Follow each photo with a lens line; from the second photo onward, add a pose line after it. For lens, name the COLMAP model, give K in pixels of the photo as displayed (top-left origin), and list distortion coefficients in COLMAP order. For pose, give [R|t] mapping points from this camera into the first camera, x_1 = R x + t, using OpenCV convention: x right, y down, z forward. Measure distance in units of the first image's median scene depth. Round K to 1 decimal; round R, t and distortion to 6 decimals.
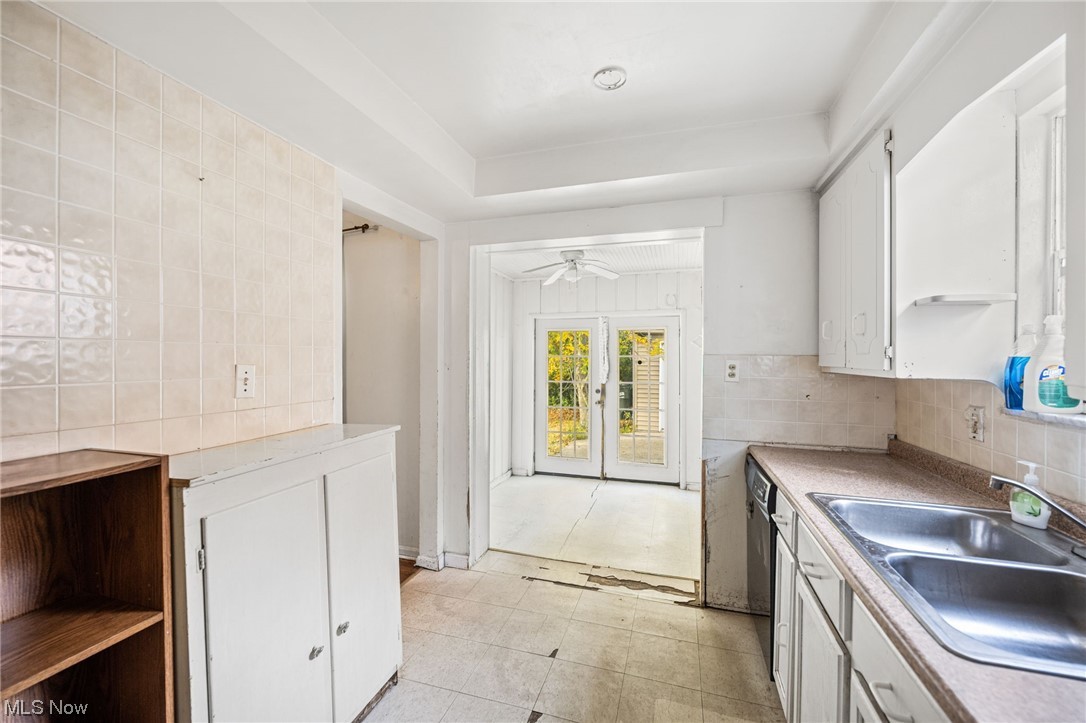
lens RADIAL K [[432.5, 0, 542.4], [0, 432.5, 360.9], [0, 0, 1]] dist [-0.004470, 0.000361]
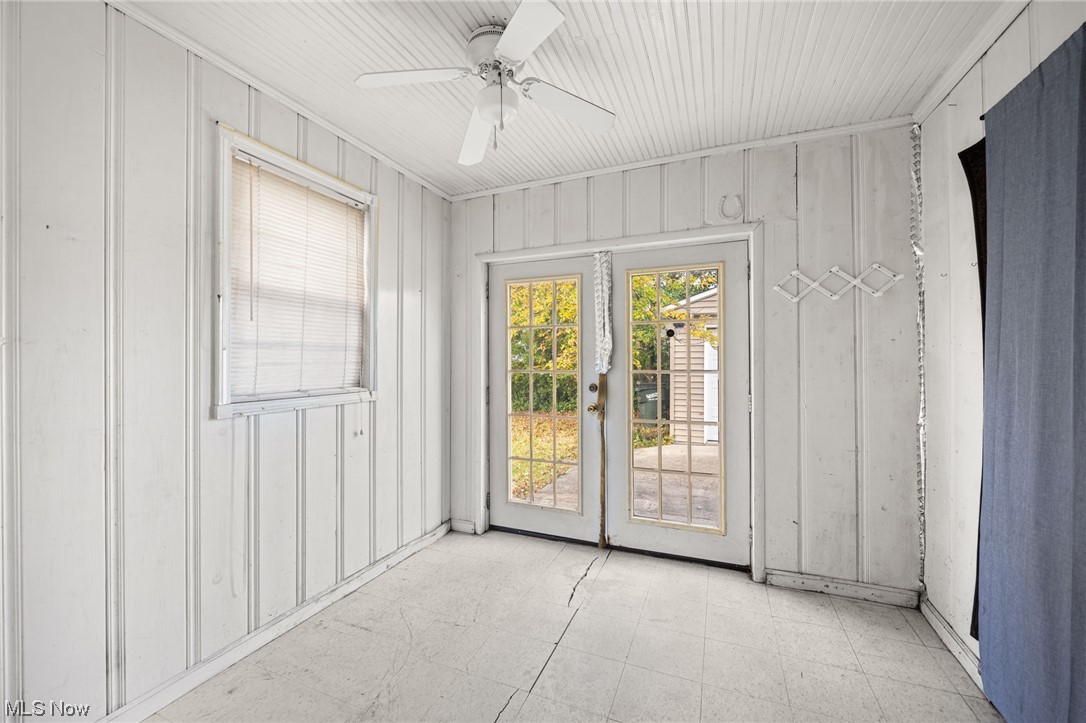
lens RADIAL K [[432.5, 0, 544.8], [0, 432.5, 360.6], [0, 0, 1]] dist [-0.004470, 0.000361]
pose [[0.996461, -0.005094, -0.083897, 0.112936], [0.004703, 0.999977, -0.004852, 0.037997], [0.083920, 0.004440, 0.996463, 0.446044]]
